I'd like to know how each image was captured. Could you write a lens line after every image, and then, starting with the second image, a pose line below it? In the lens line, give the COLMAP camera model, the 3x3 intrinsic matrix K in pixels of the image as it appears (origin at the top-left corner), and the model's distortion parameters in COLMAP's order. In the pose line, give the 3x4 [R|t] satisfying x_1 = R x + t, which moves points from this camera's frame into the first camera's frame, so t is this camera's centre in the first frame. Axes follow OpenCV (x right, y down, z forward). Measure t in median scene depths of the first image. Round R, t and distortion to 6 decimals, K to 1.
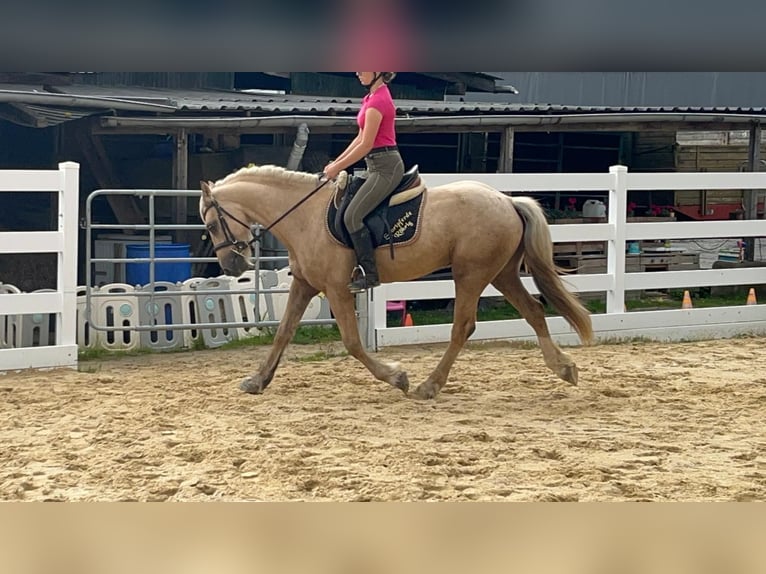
lens RADIAL K [[1546.1, 0, 370.9], [0, 1546.1, 288.9], [0, 0, 1]] dist [0.079937, -0.300732]
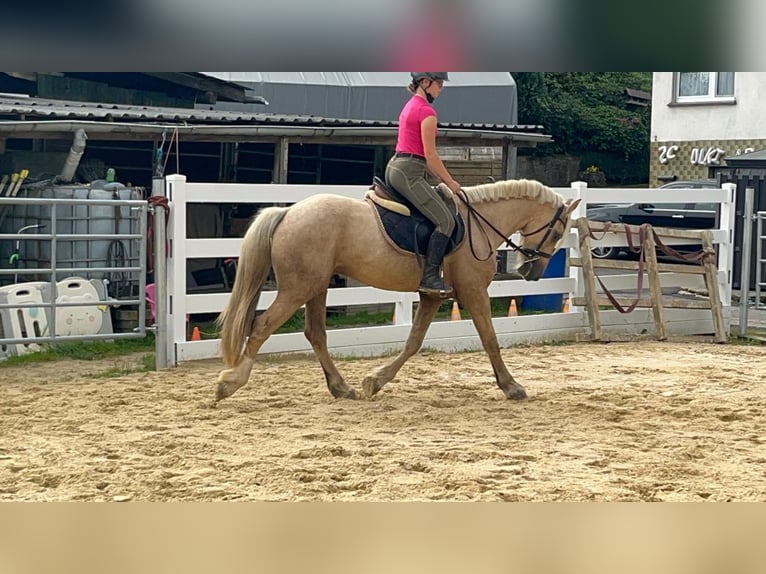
lens RADIAL K [[1543.3, 0, 403.5], [0, 1543.3, 297.9], [0, 0, 1]] dist [0.075614, -0.401263]
pose [[0.966128, -0.003452, 0.258041, -0.103350], [0.003678, 0.999993, -0.000391, -0.001485], [-0.258038, 0.001327, 0.966134, 0.025334]]
